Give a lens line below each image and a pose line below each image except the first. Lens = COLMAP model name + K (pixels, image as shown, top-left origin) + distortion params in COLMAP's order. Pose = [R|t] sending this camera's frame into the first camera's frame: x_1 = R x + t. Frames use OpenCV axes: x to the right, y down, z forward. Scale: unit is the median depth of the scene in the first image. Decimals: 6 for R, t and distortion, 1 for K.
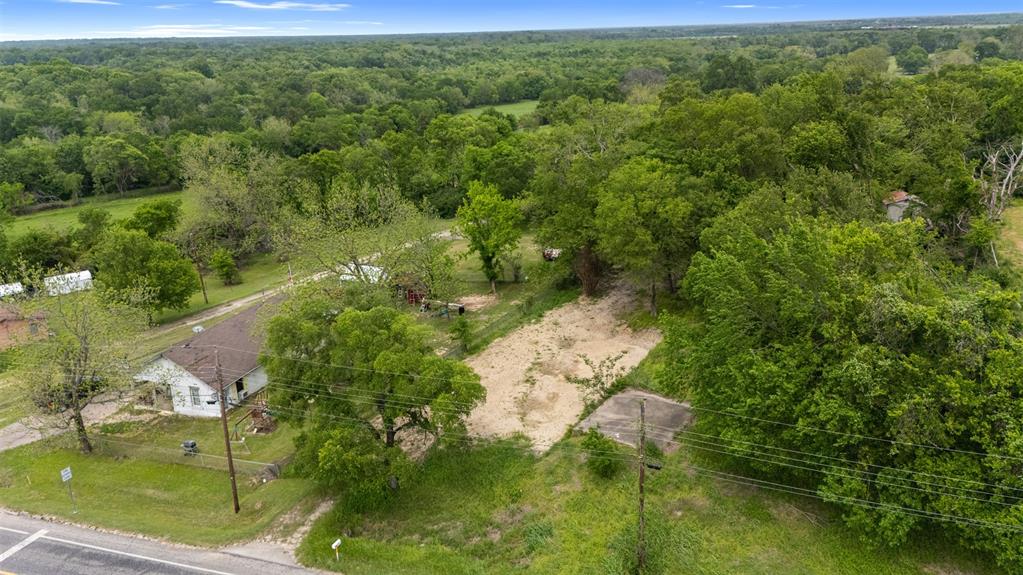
lens RADIAL K [[743.6, 0, 511.9], [0, 743.6, 303.2], [0, 0, 1]] dist [0.081797, -0.091110]
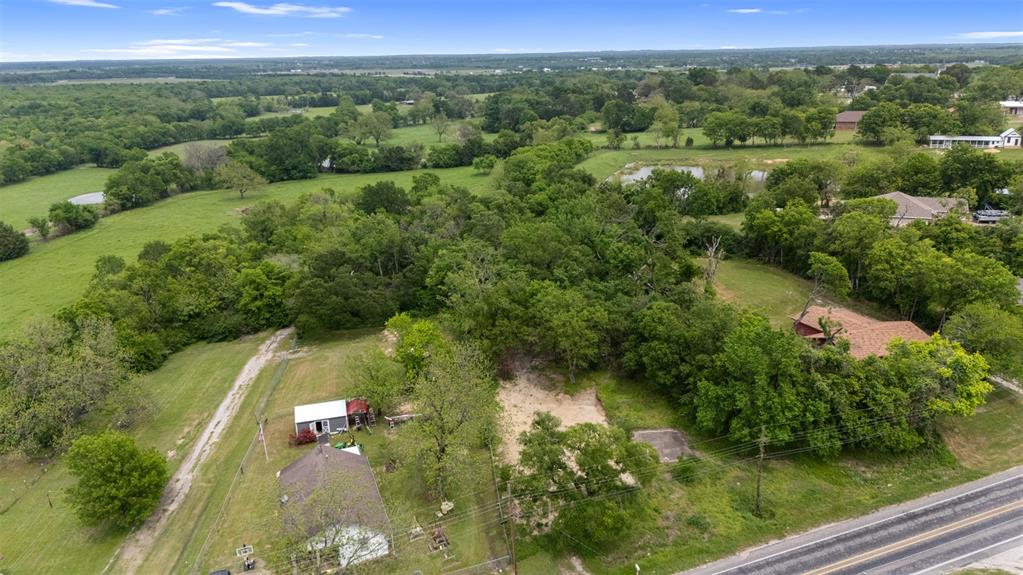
lens RADIAL K [[743.6, 0, 511.9], [0, 743.6, 303.2], [0, 0, 1]] dist [0.081797, -0.091110]
pose [[0.770491, -0.191726, 0.607934, -0.934451], [0.219184, 0.975229, 0.029769, -0.250693], [-0.598583, 0.110313, 0.793429, -0.153763]]
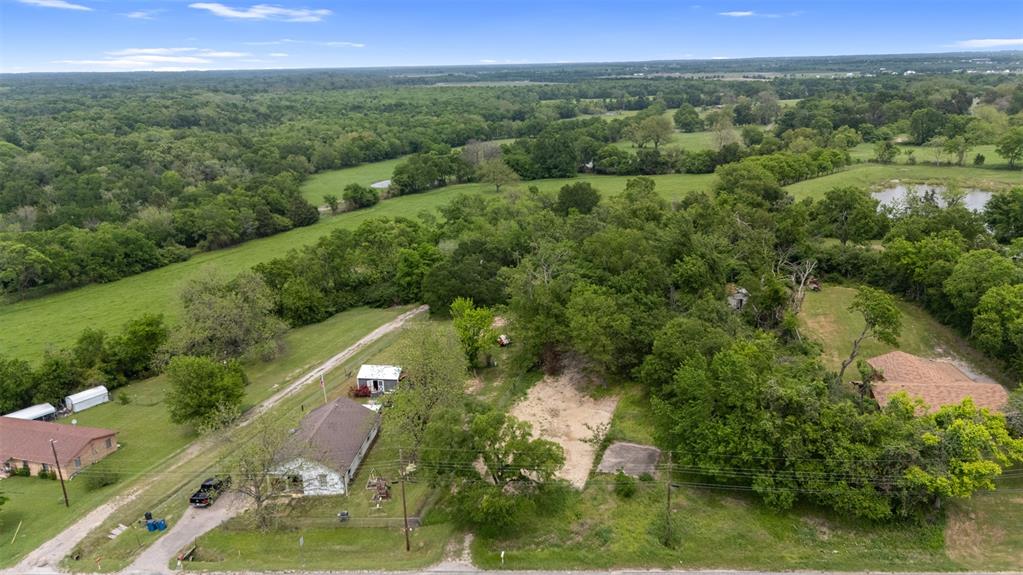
lens RADIAL K [[743.6, 0, 511.9], [0, 743.6, 303.2], [0, 0, 1]] dist [0.081797, -0.091110]
pose [[0.967055, -0.071312, 0.244374, -0.413822], [0.082957, 0.995841, -0.037681, -0.134234], [-0.240671, 0.056712, 0.968949, -0.504867]]
